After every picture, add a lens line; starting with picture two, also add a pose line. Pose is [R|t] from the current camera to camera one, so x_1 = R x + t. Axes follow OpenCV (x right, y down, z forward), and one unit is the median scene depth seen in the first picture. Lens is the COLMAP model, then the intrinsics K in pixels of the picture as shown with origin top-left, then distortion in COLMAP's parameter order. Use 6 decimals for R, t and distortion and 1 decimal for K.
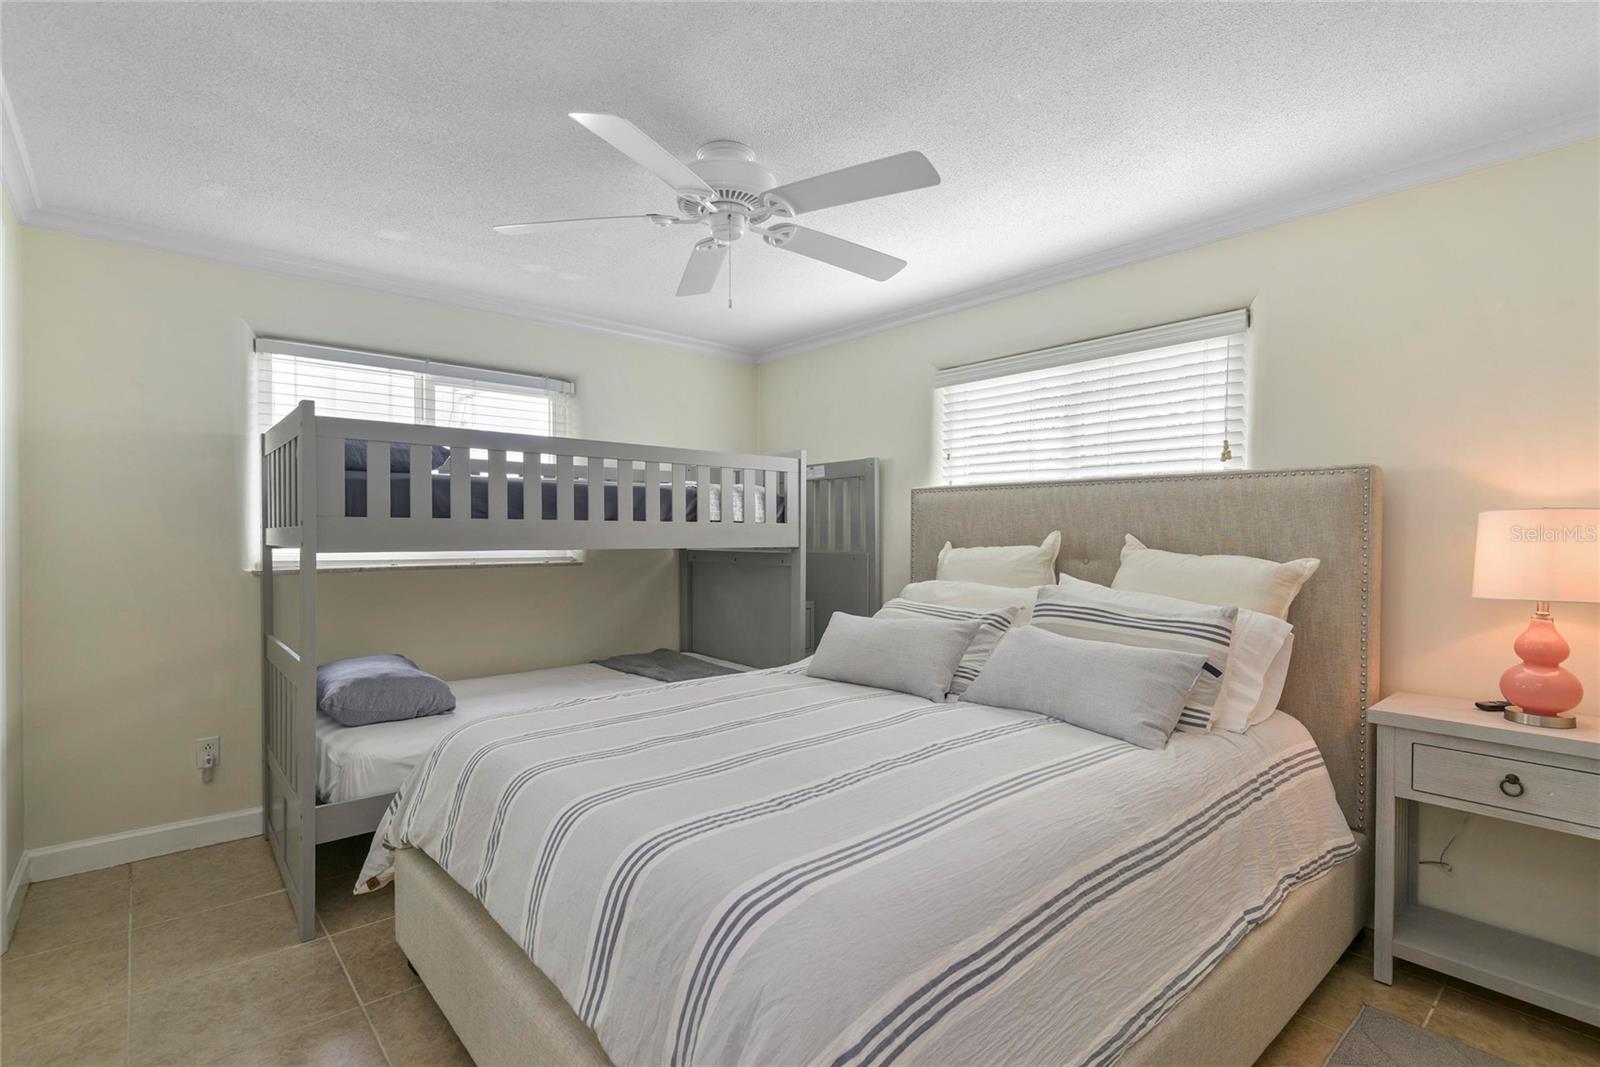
lens RADIAL K [[740.0, 0, 803.0], [0, 740.0, 542.2], [0, 0, 1]] dist [-0.002712, -0.000663]
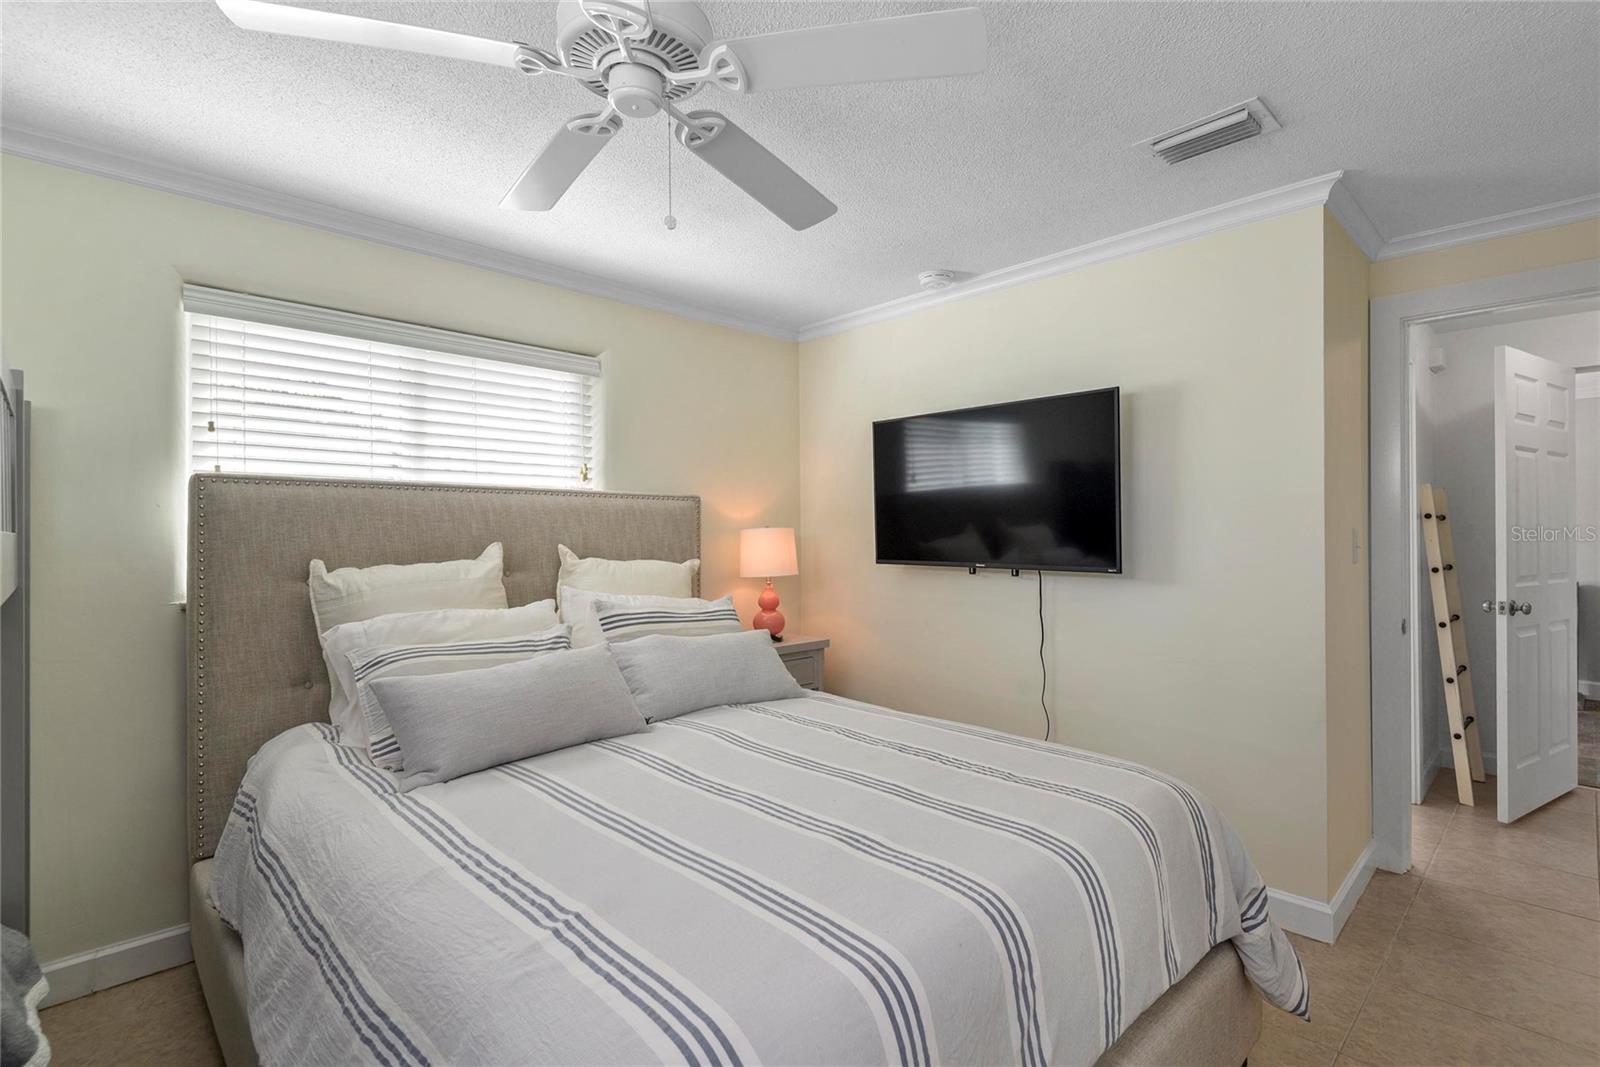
lens RADIAL K [[740.0, 0, 802.3], [0, 740.0, 522.9], [0, 0, 1]] dist [-0.002712, -0.000663]
pose [[-0.068255, 0.015578, 0.997546, -0.583114], [0.019847, 0.999701, -0.014254, -0.018650], [-0.997471, 0.018825, -0.068543, 0.687483]]
